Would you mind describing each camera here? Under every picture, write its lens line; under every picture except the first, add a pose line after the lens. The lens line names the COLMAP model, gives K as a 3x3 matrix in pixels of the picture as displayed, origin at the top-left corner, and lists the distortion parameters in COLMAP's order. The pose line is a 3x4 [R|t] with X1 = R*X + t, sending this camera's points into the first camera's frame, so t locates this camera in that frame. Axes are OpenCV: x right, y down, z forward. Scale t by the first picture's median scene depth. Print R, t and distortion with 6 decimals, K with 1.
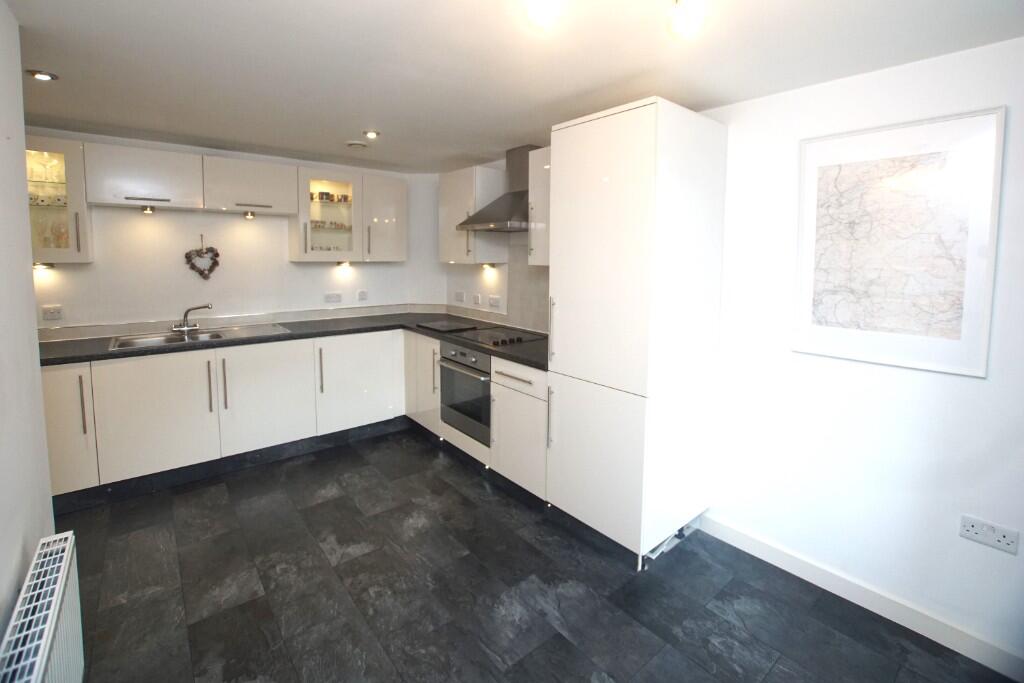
lens RADIAL K [[452.7, 0, 514.5], [0, 452.7, 292.4], [0, 0, 1]] dist [-0.026980, -0.000355]
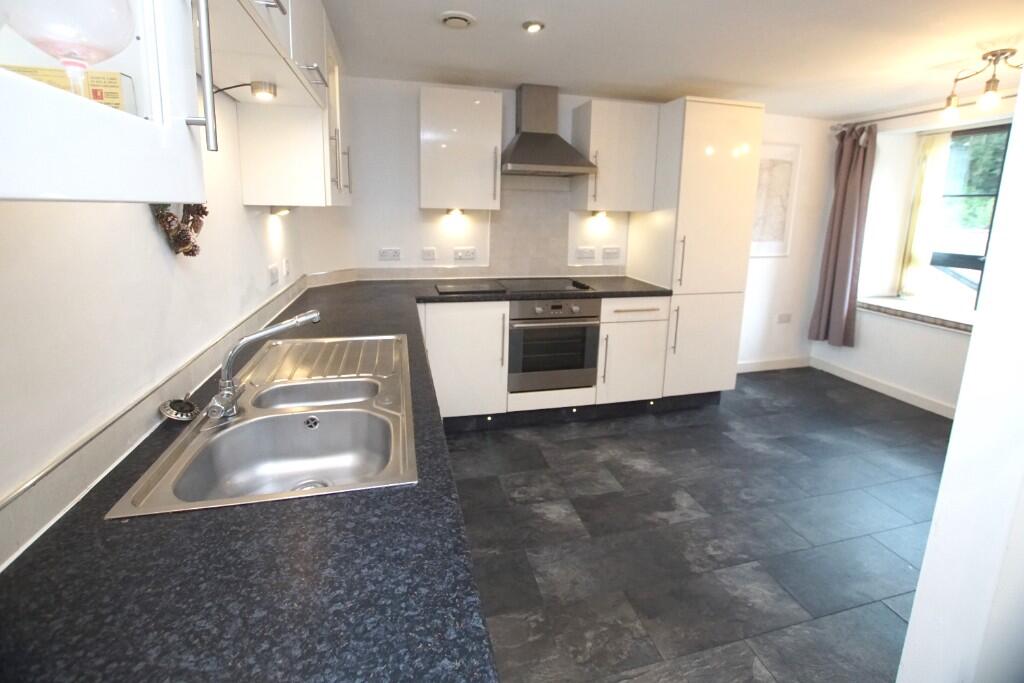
lens RADIAL K [[452.7, 0, 514.5], [0, 452.7, 292.4], [0, 0, 1]] dist [-0.026980, -0.000355]
pose [[0.430302, -0.163022, 0.887842, -1.101524], [0.058956, 0.986533, 0.152569, -0.046708], [-0.900757, -0.013307, 0.434119, 0.758990]]
